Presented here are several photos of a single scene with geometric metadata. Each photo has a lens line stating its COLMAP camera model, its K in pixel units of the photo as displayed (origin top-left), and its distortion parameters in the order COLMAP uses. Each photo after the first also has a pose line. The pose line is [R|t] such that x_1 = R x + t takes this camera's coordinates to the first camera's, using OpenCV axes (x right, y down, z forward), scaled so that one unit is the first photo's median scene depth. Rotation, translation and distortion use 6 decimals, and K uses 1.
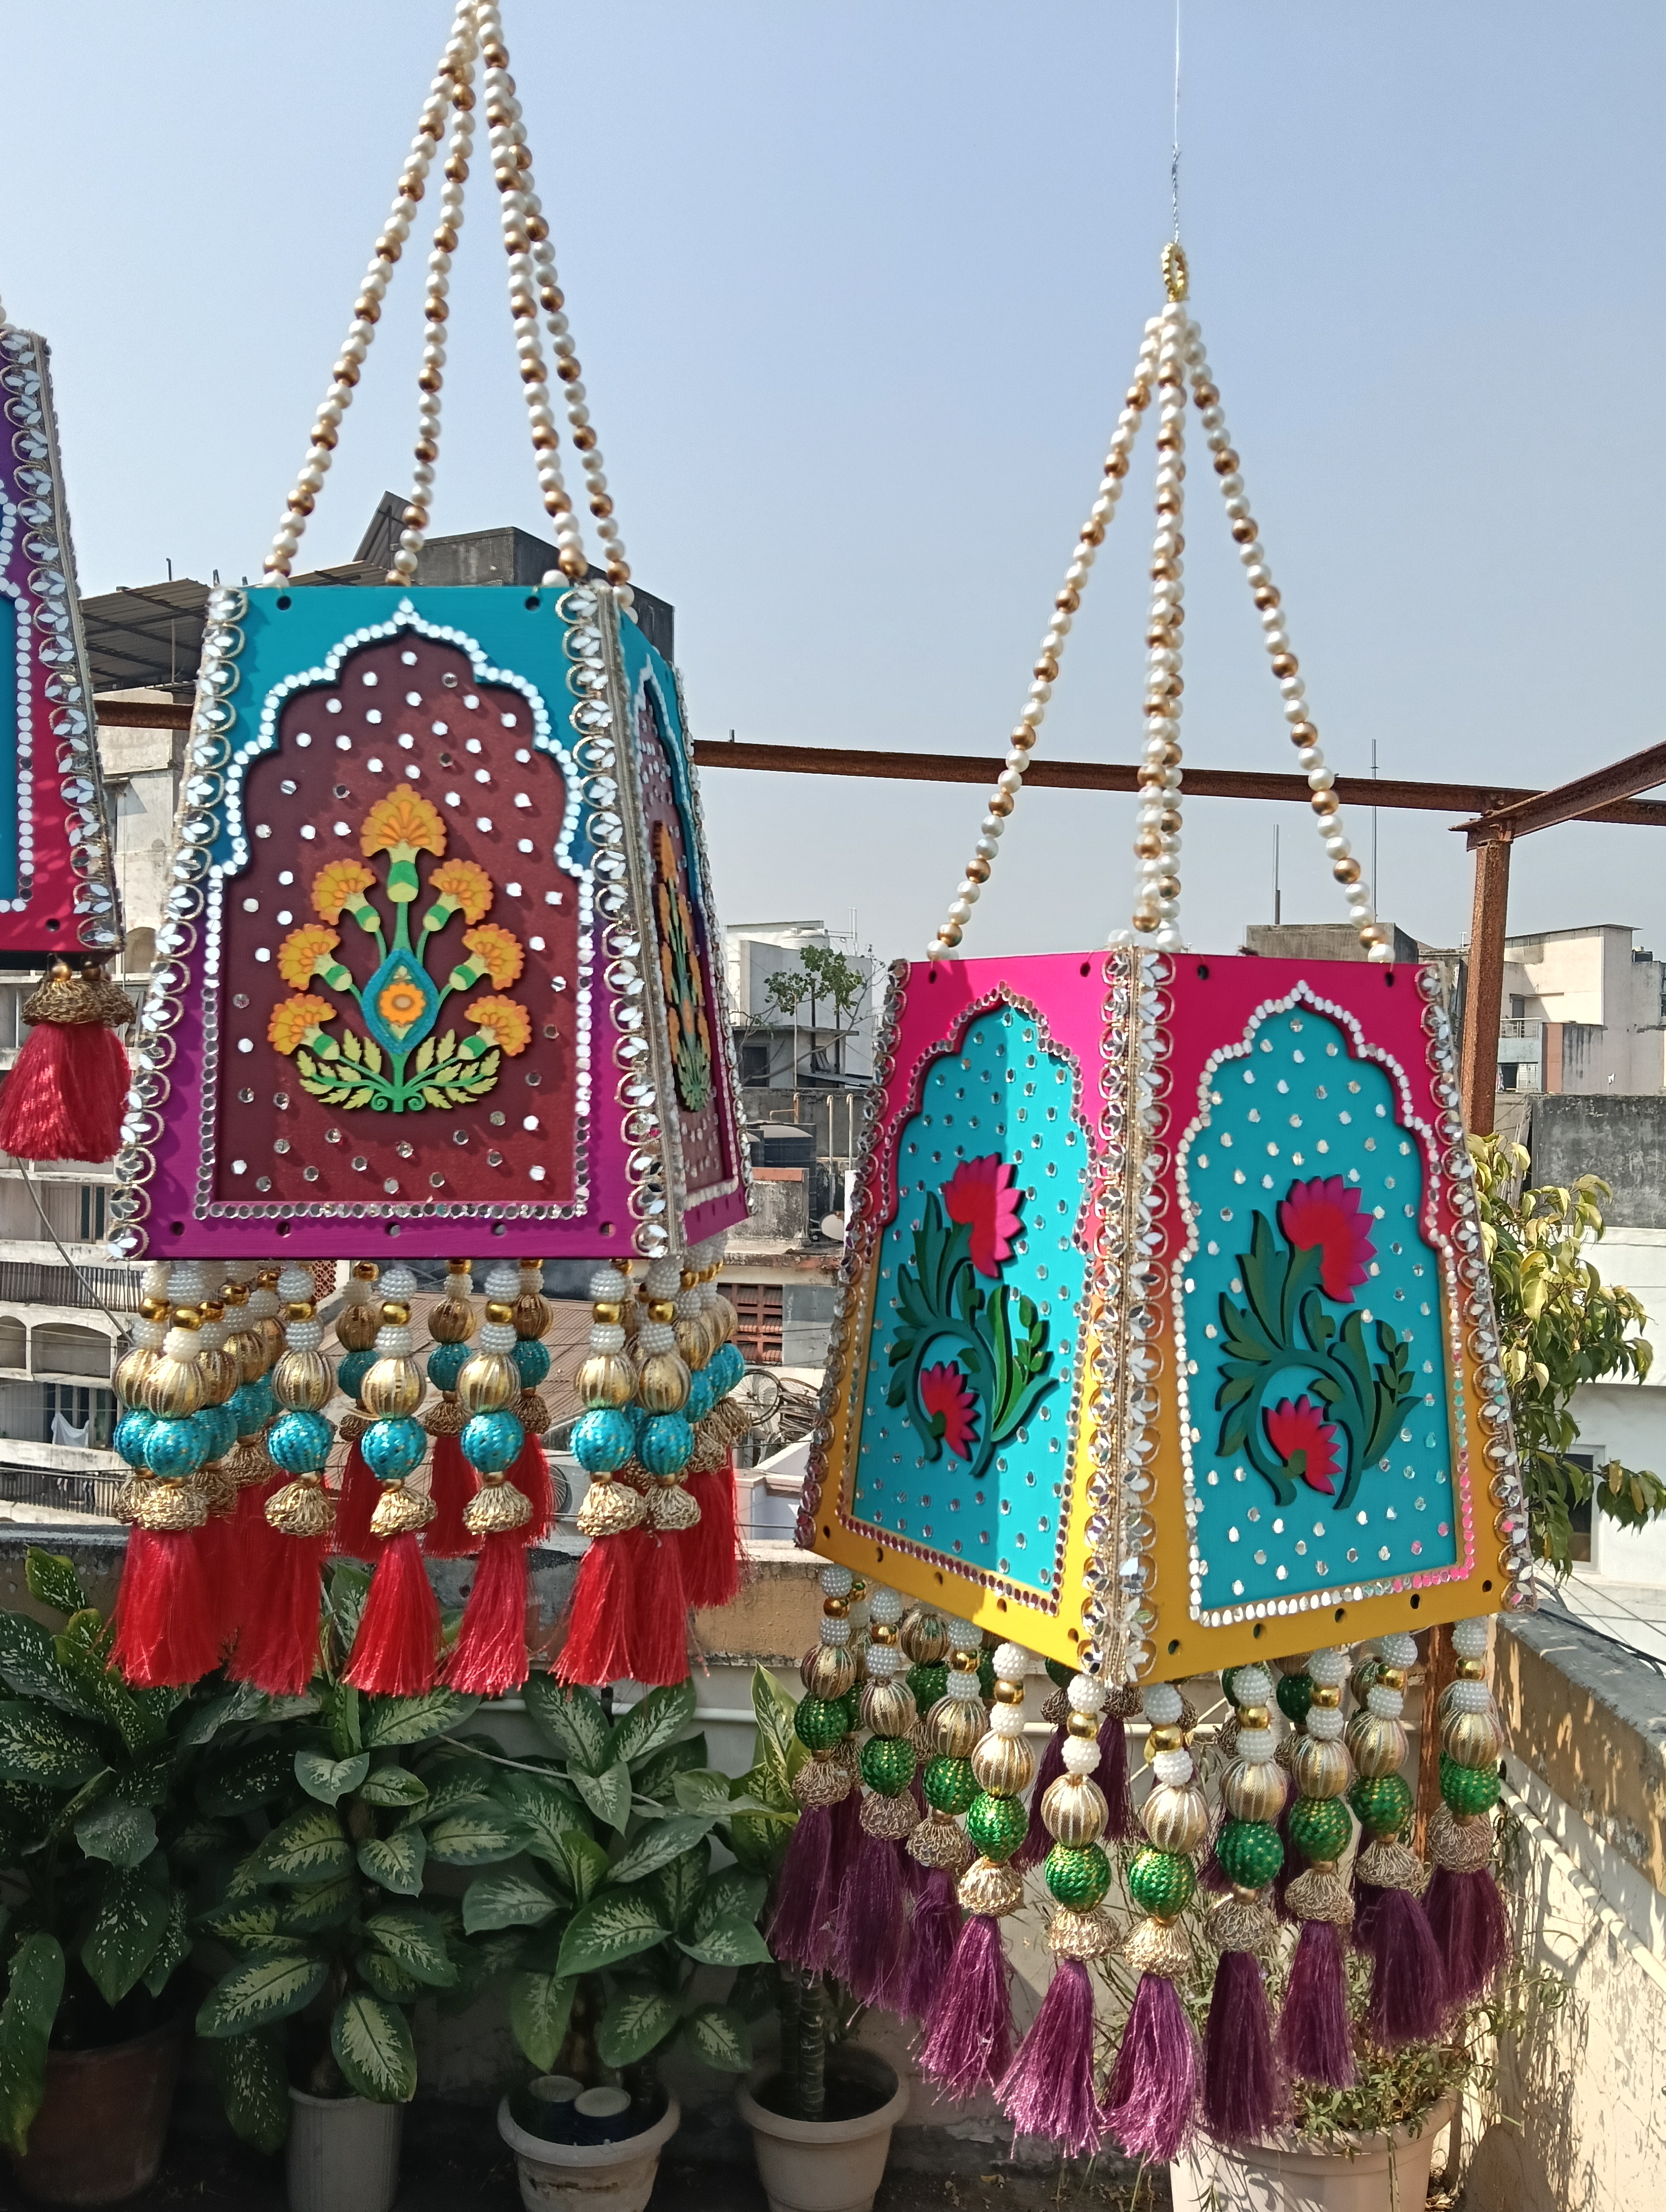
lens RADIAL K [[1894.3, 0, 826.4], [0, 1894.3, 1111.2], [0, 0, 1]] dist [0.012095, -0.063872]
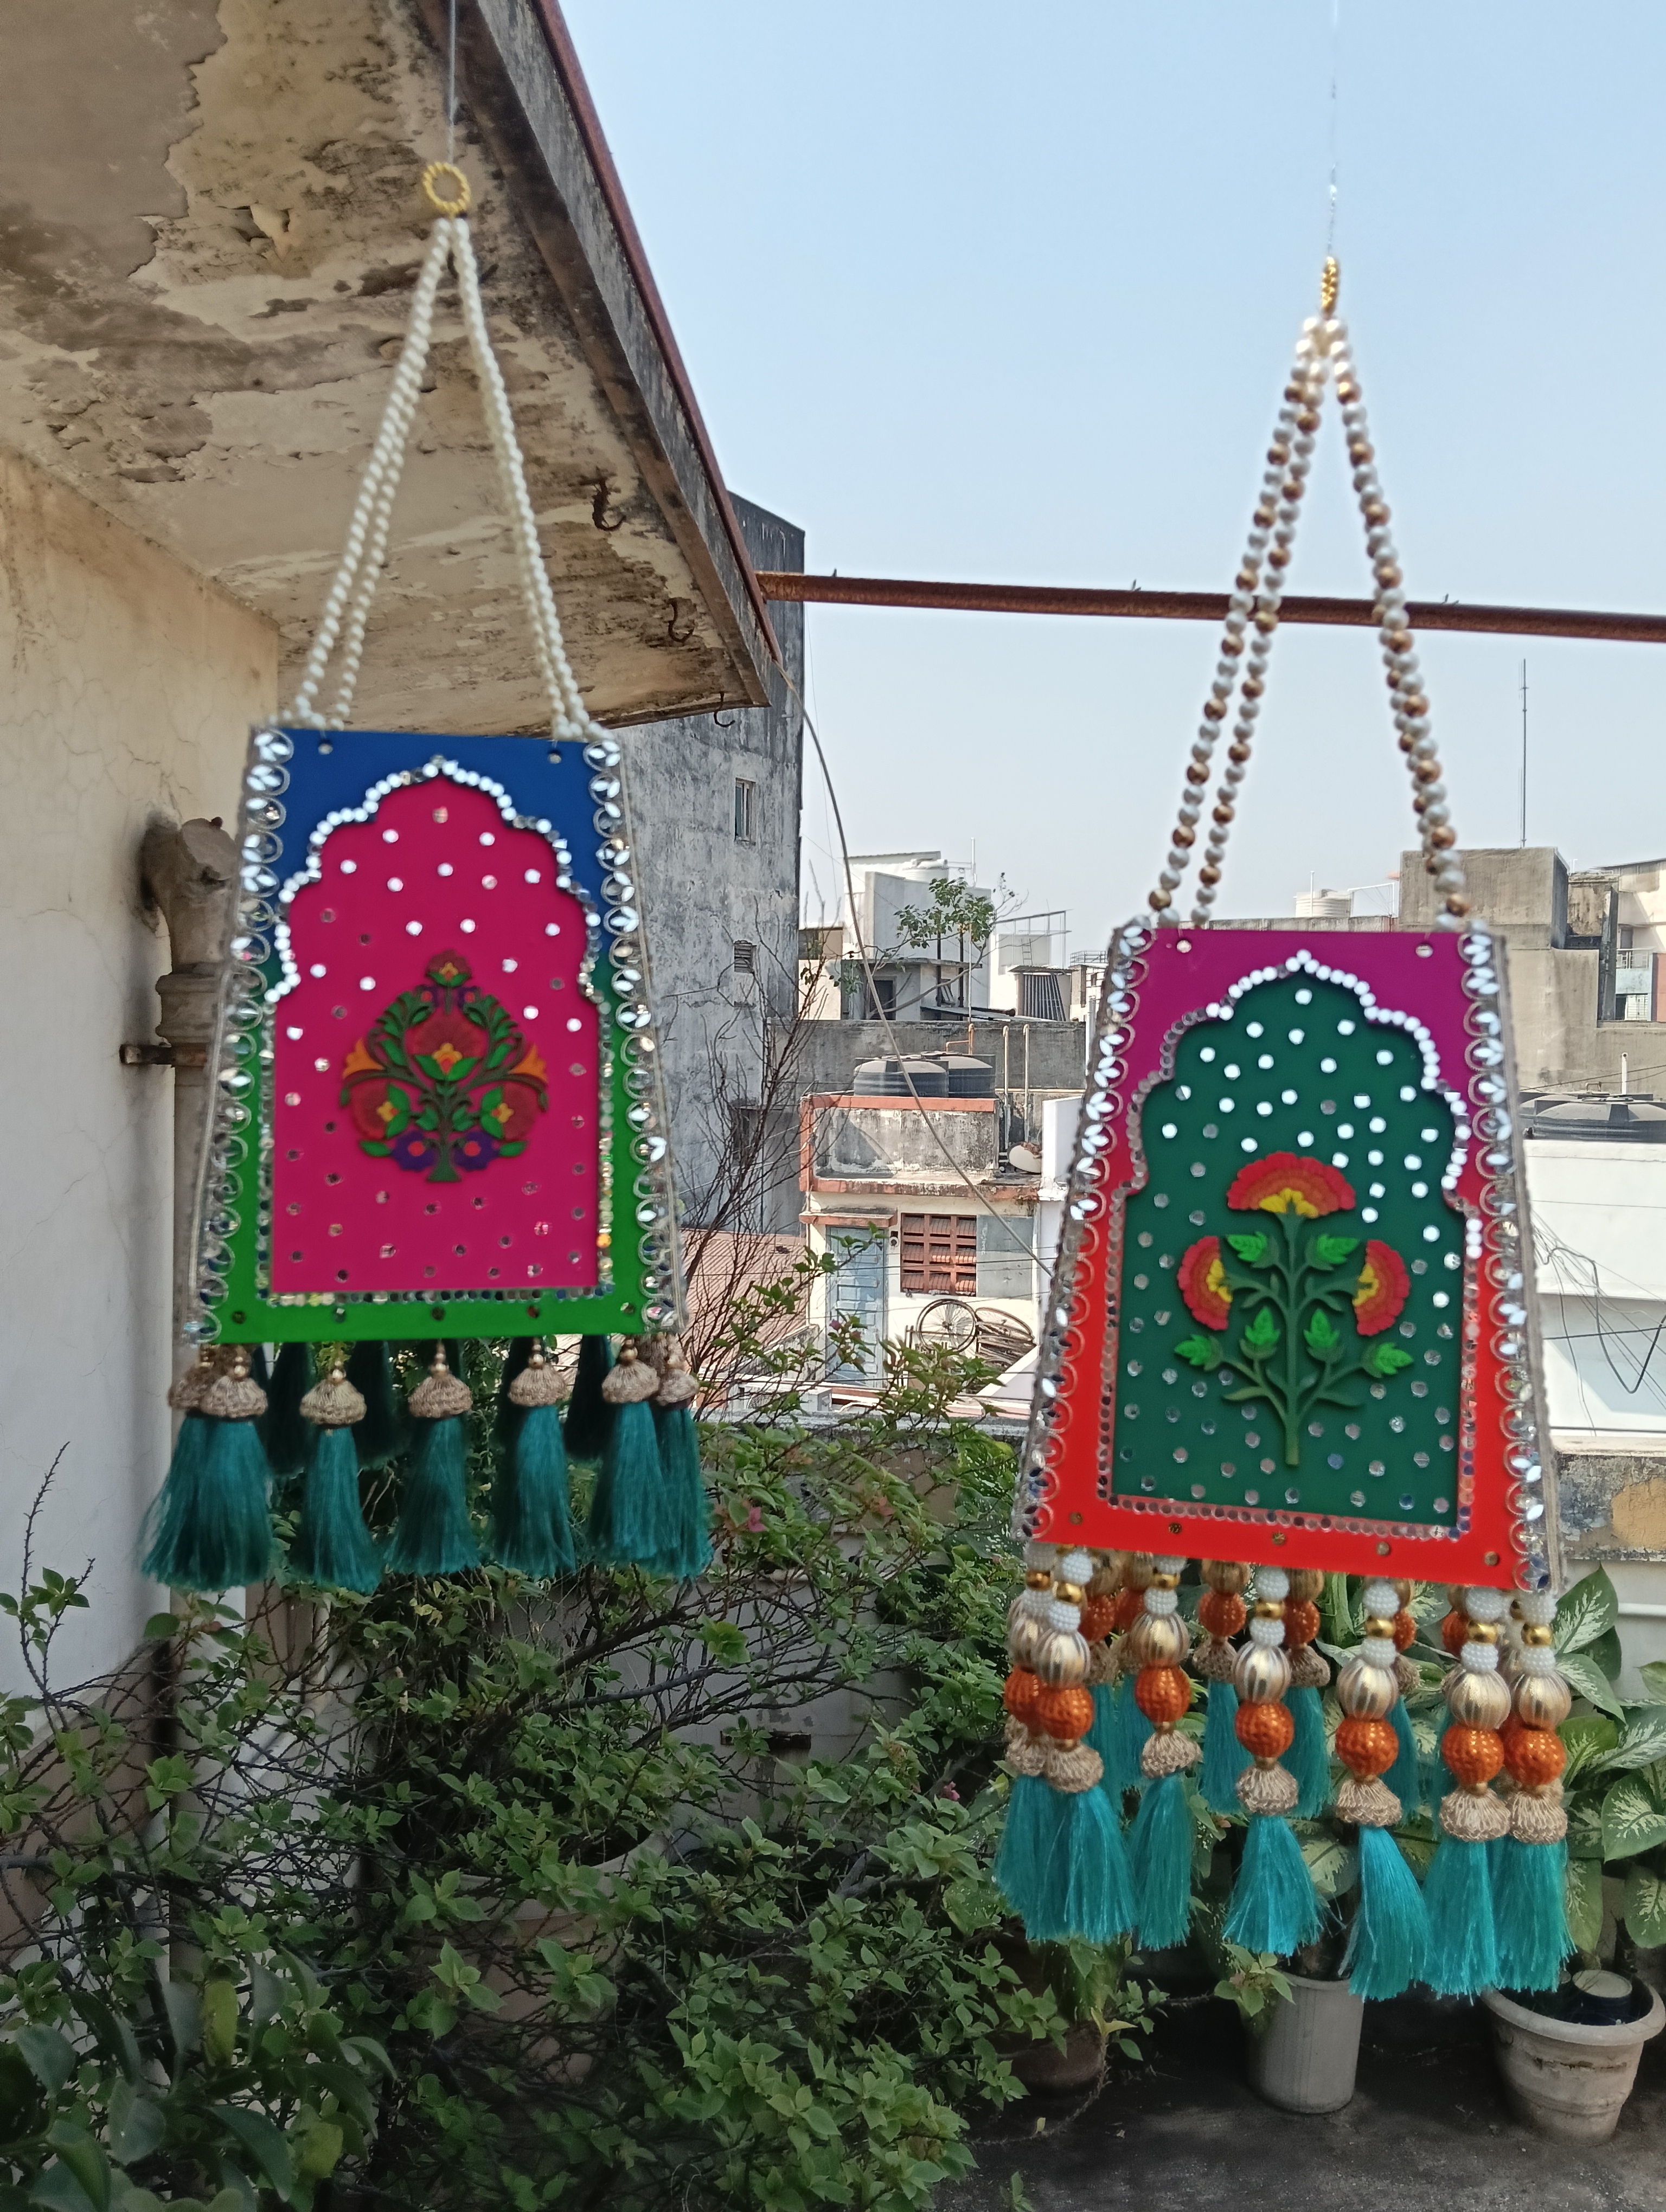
lens RADIAL K [[1894.3, 0, 811.1], [0, 1894.3, 1126.9], [0, 0, 1]] dist [0.012095, -0.063872]
pose [[0.999223, -0.002275, -0.039346, -0.459617], [0.003899, 0.999141, 0.041256, 0.022776], [0.039218, -0.041378, 0.998374, 0.000146]]
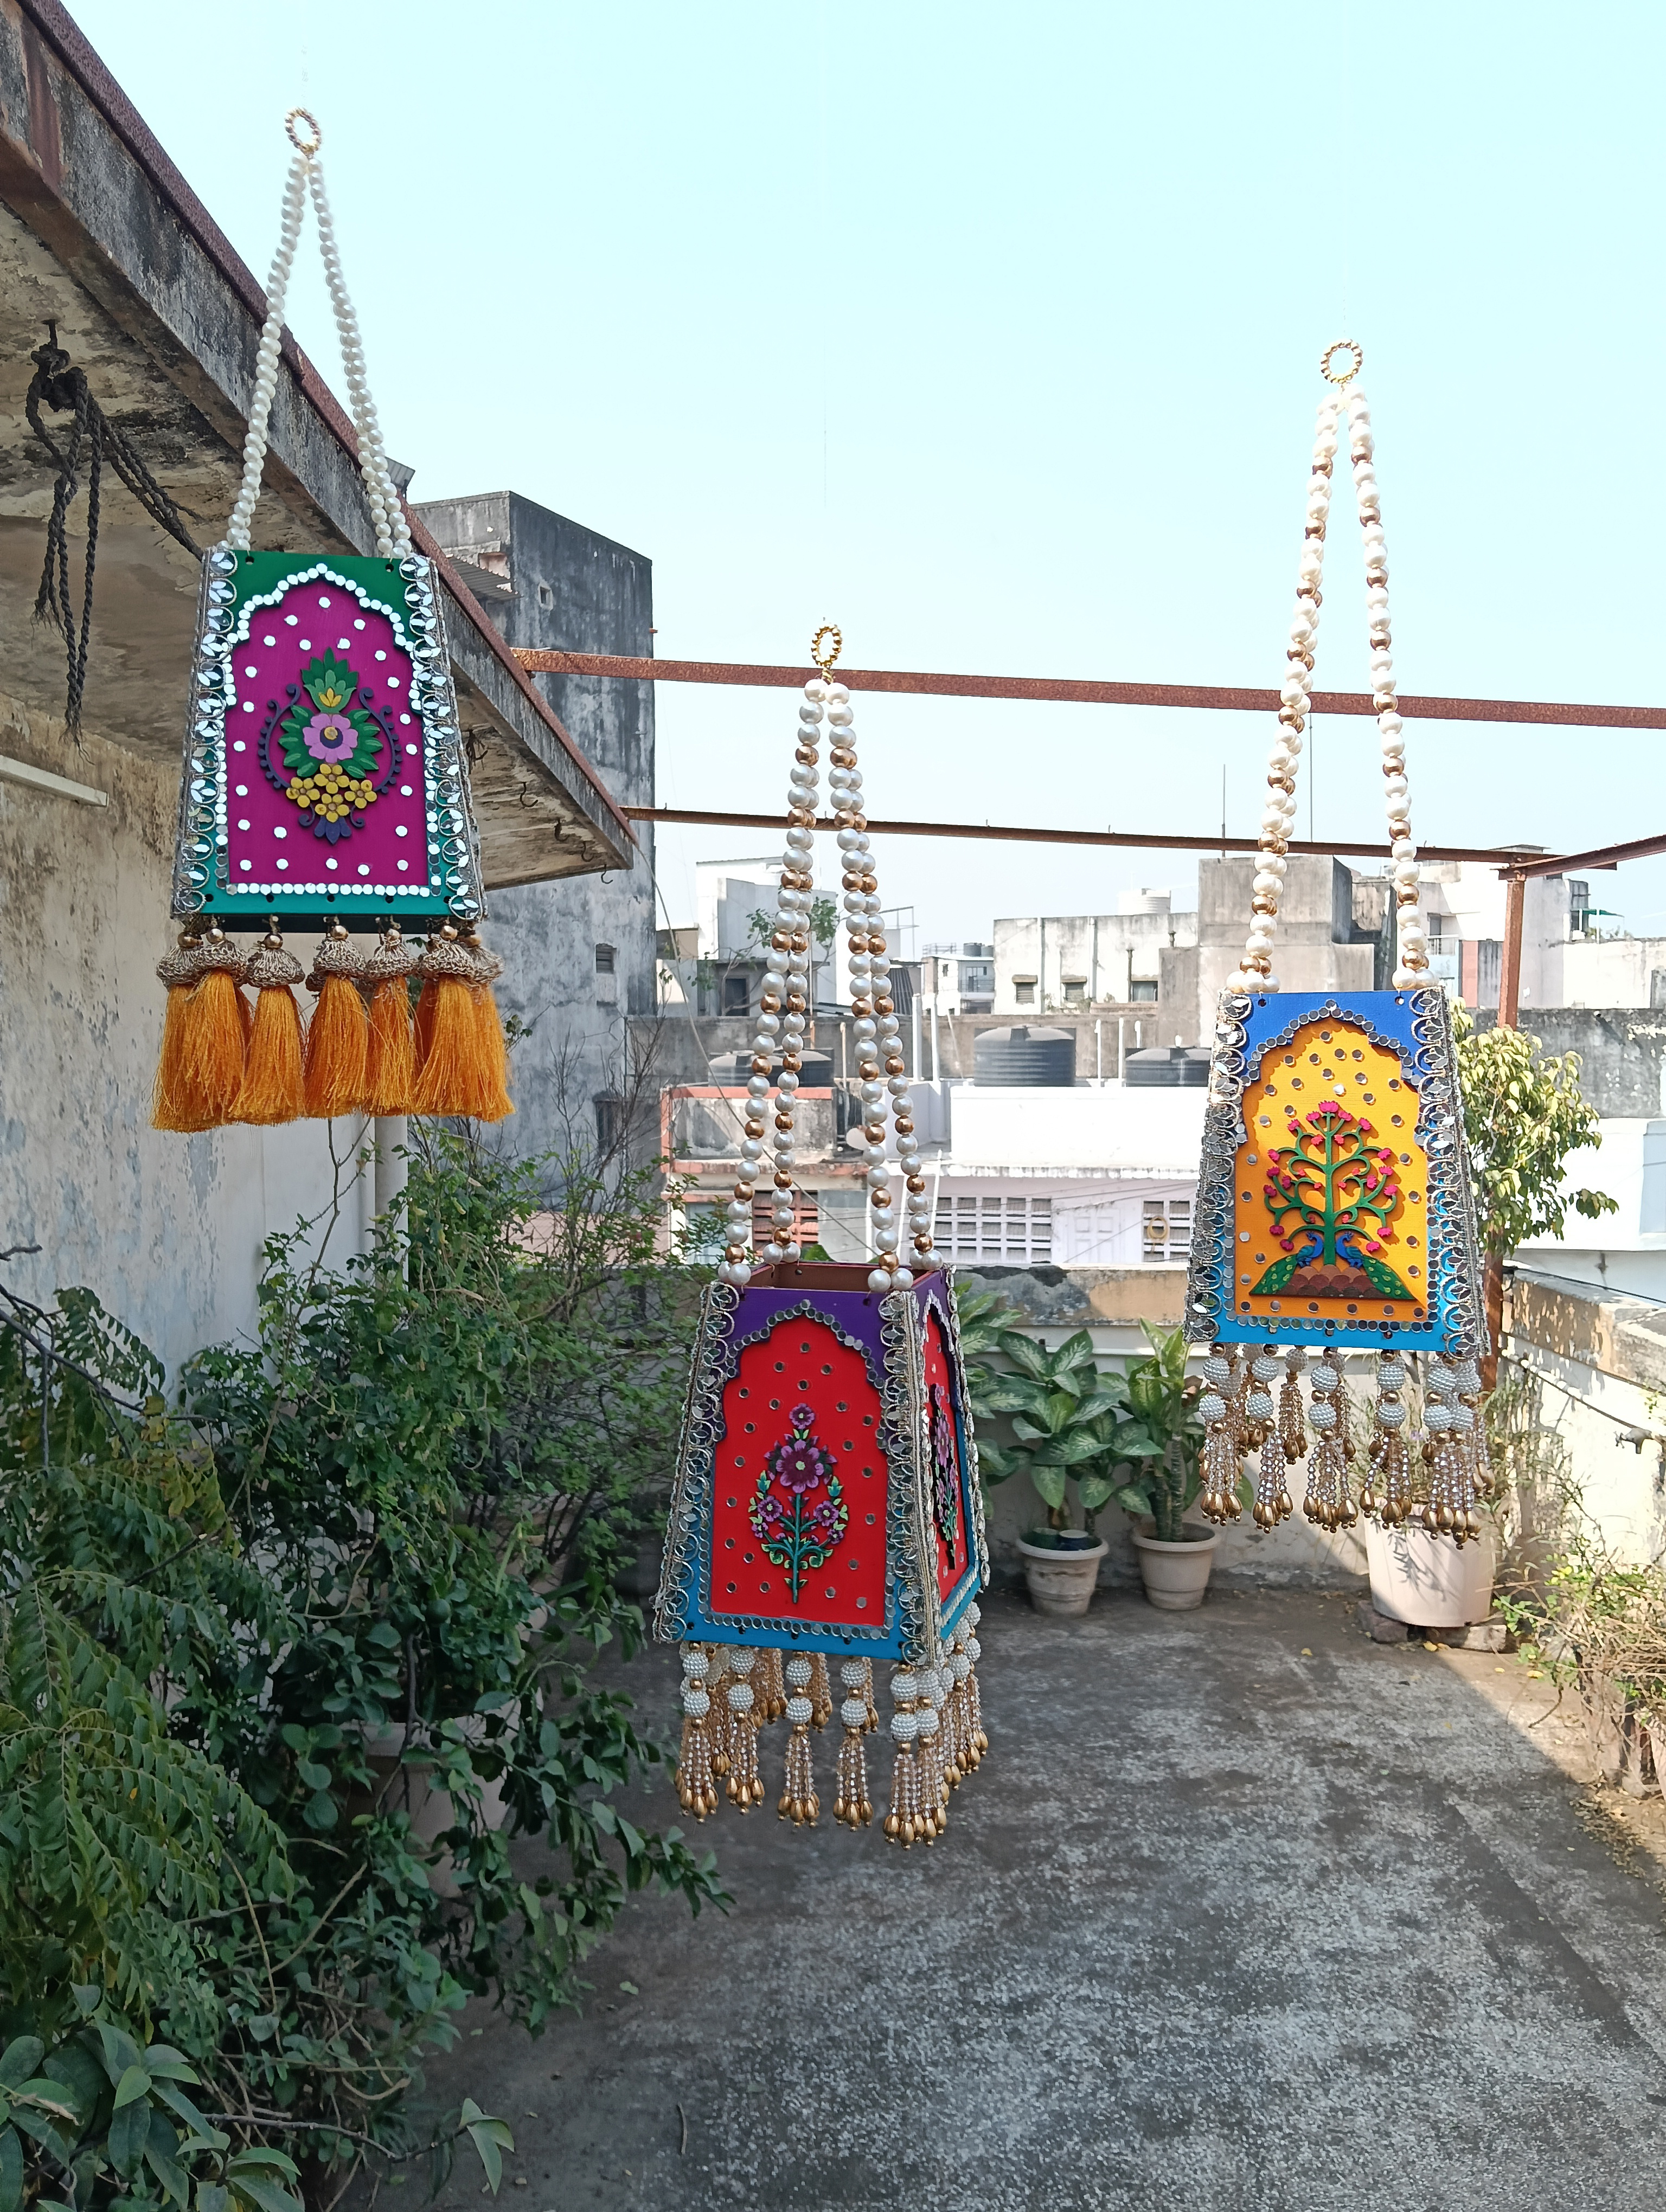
lens RADIAL K [[1894.3, 0, 832.3], [0, 1894.3, 1145.3], [0, 0, 1]] dist [0.012095, -0.063872]
pose [[0.998791, -0.022294, 0.043804, -0.411658], [0.019795, 0.998197, 0.056663, 0.004229], [-0.044988, -0.055727, 0.997432, -0.861868]]
